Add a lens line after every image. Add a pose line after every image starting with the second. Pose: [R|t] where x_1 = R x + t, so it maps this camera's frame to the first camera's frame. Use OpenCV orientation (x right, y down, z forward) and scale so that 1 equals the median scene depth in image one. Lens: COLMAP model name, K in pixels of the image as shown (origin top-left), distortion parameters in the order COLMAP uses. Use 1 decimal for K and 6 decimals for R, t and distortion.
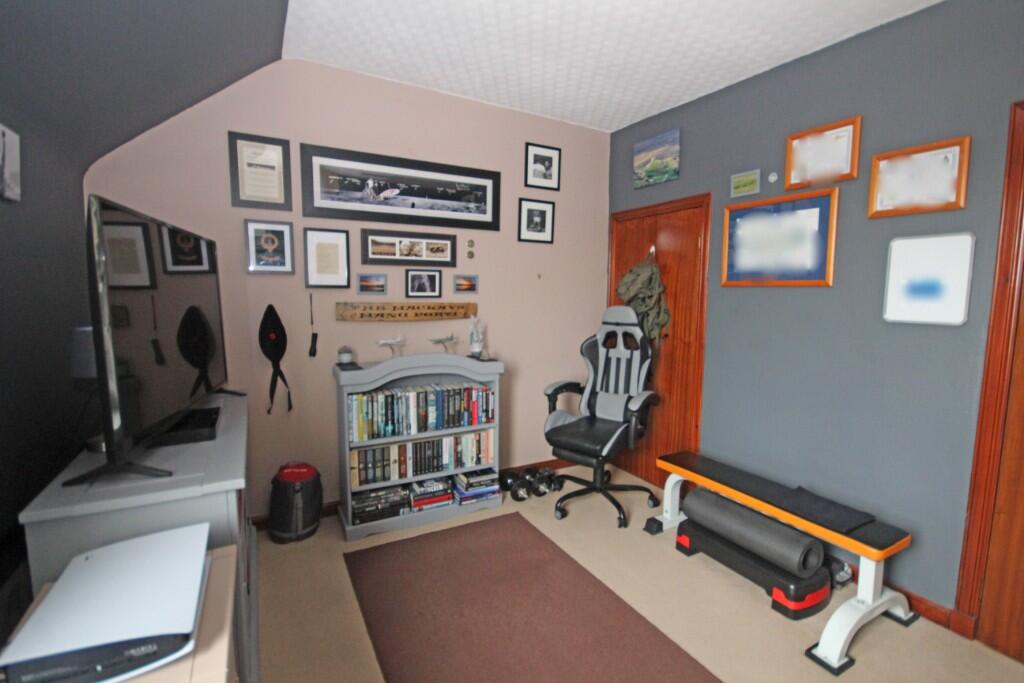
lens RADIAL K [[470.9, 0, 514.0], [0, 470.9, 341.8], [0, 0, 1]] dist [-0.002529, 0.000194]
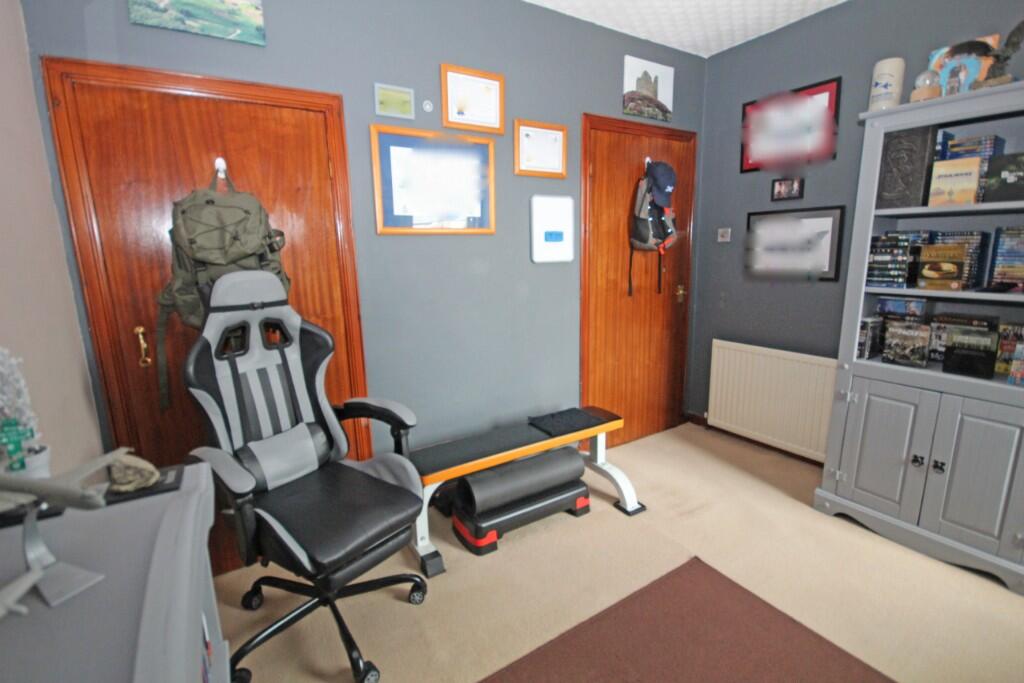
lens RADIAL K [[476.1, 0, 518.0], [0, 476.1, 341.1], [0, 0, 1]] dist [0.017150, -0.011783]
pose [[-0.072004, -0.200105, 0.977125, -0.353853], [0.127913, 0.969726, 0.208016, -0.080135], [-0.989168, 0.139965, -0.044228, 0.812901]]
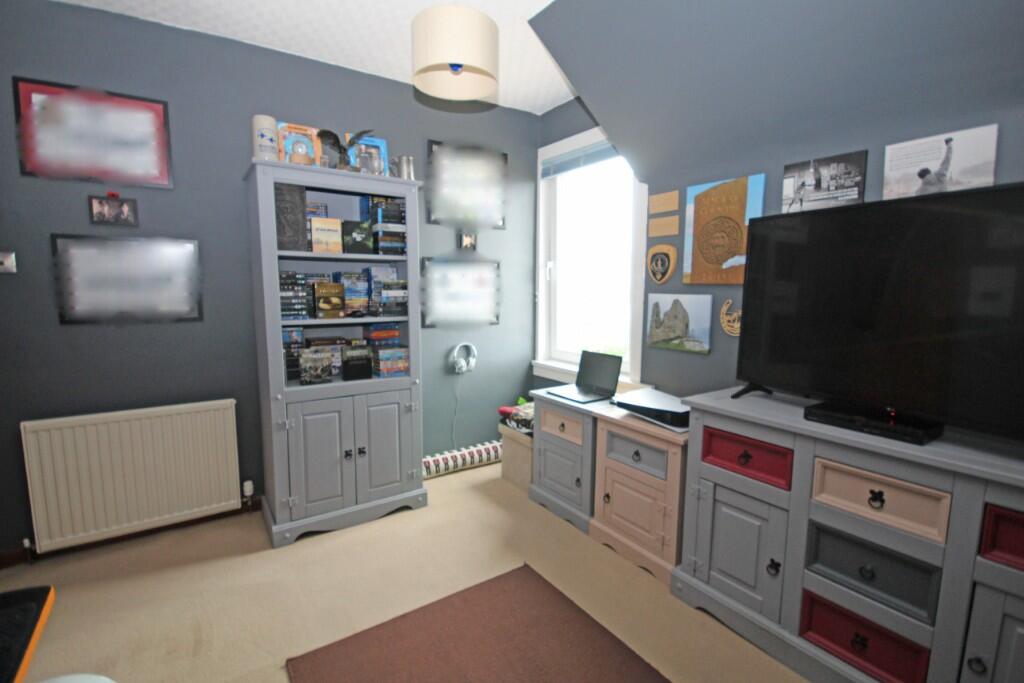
lens RADIAL K [[476.1, 0, 518.0], [0, 476.1, 341.1], [0, 0, 1]] dist [0.017150, -0.011783]
pose [[-0.993587, -0.003659, -0.113012, 0.055857], [-0.028913, 0.974470, 0.222647, -0.094397], [0.109312, 0.224487, -0.968327, 1.065319]]
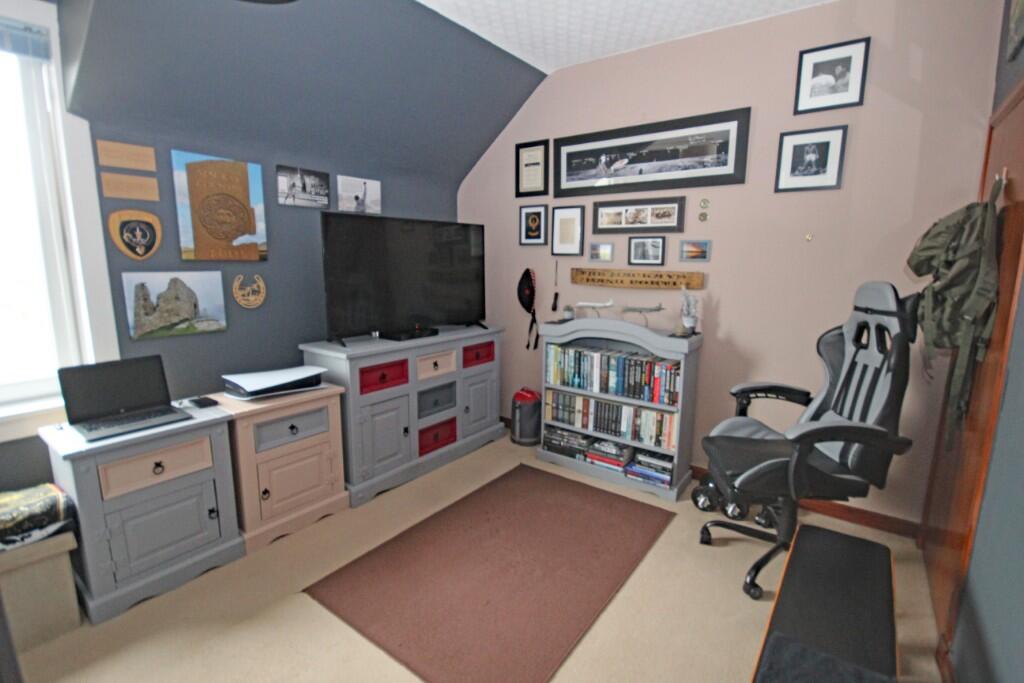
lens RADIAL K [[476.1, 0, 518.0], [0, 476.1, 341.1], [0, 0, 1]] dist [0.017150, -0.011783]
pose [[0.428106, 0.148033, -0.891522, 0.641786], [-0.106065, 0.987906, 0.113105, -0.022798], [0.897483, 0.046138, 0.438629, 0.346499]]
